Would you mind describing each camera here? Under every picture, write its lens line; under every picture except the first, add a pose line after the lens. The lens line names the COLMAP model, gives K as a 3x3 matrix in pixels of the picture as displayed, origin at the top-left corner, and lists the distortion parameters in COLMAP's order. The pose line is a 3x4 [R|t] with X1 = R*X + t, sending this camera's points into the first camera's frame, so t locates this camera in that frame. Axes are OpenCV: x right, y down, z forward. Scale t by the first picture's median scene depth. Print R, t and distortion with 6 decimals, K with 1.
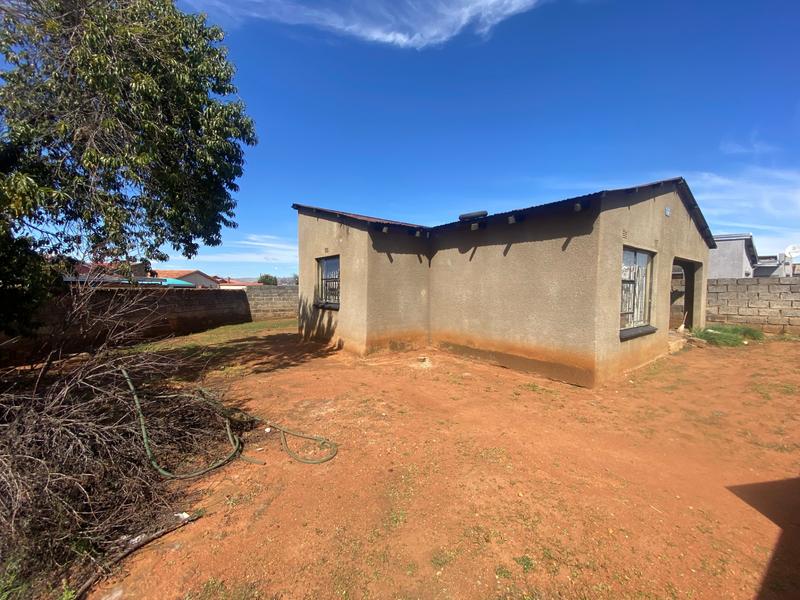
lens RADIAL K [[325.1, 0, 398.2], [0, 325.1, 304.0], [0, 0, 1]] dist [-0.001747, 0.000019]
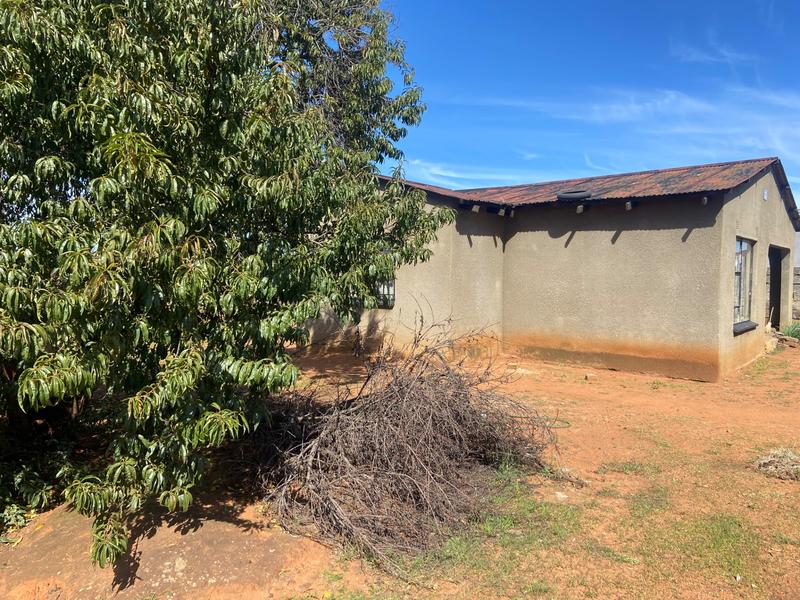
lens RADIAL K [[606.9, 0, 400.4], [0, 606.9, 296.9], [0, 0, 1]] dist [0.014814, 0.010762]
pose [[0.974535, -0.004707, 0.224185, -0.558674], [0.006986, 0.999932, -0.009376, 0.007838], [-0.224125, 0.010704, 0.974502, -0.442119]]
